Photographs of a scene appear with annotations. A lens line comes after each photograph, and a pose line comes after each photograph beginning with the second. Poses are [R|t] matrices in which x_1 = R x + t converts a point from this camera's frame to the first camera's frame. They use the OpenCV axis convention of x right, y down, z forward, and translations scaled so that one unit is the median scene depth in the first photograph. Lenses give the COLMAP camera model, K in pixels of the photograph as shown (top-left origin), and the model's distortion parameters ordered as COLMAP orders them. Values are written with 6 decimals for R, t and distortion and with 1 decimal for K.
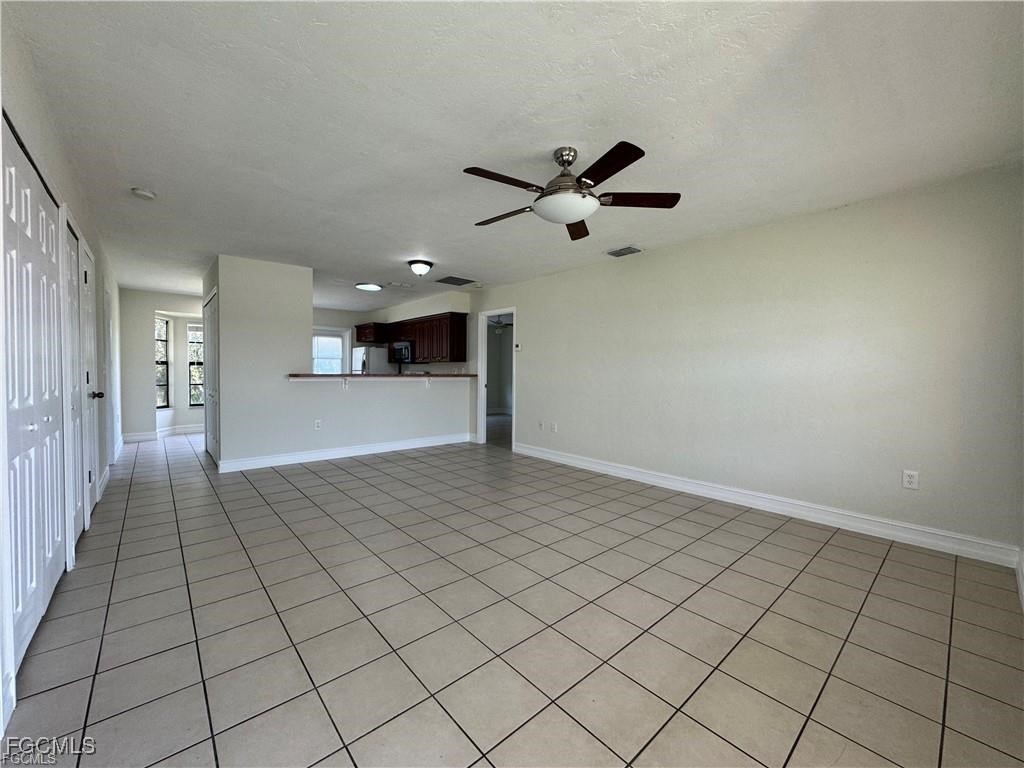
lens RADIAL K [[409.4, 0, 512.1], [0, 409.4, 379.9], [0, 0, 1]] dist [-0.002128, 0.001415]
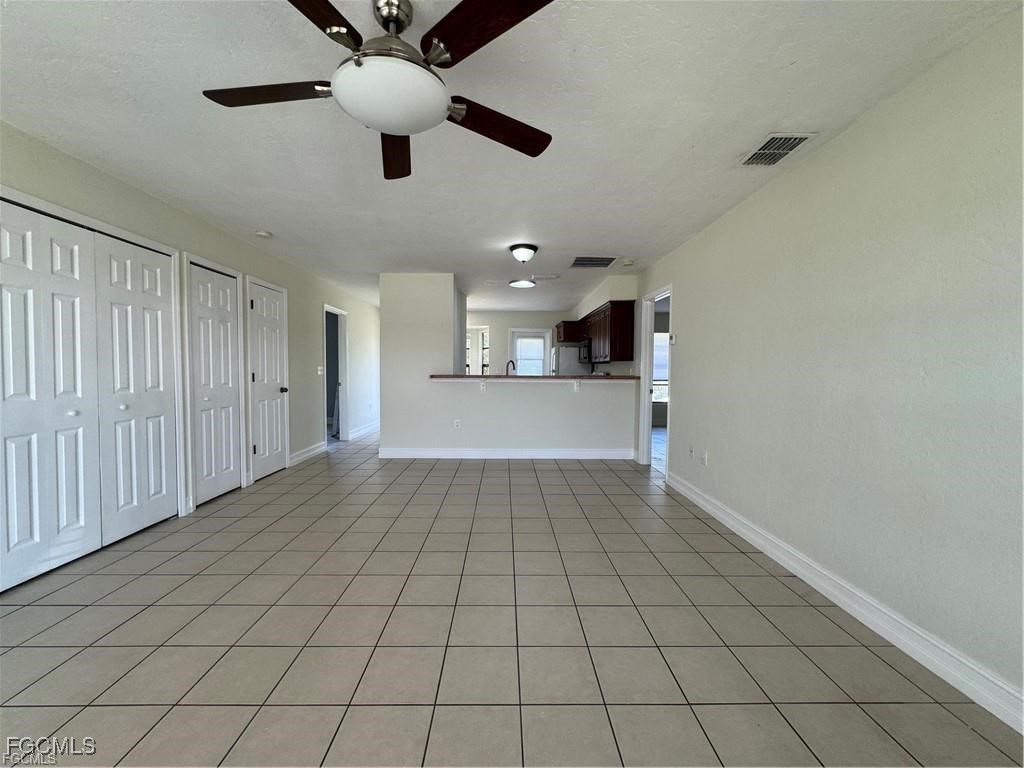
lens RADIAL K [[409.4, 0, 511.6], [0, 409.4, 383.7], [0, 0, 1]] dist [-0.002128, 0.001415]
pose [[0.759640, 0.017942, -0.650096, 0.243826], [-0.012517, 0.999838, 0.012967, -0.006395], [0.650223, -0.001713, 0.759741, 0.247158]]
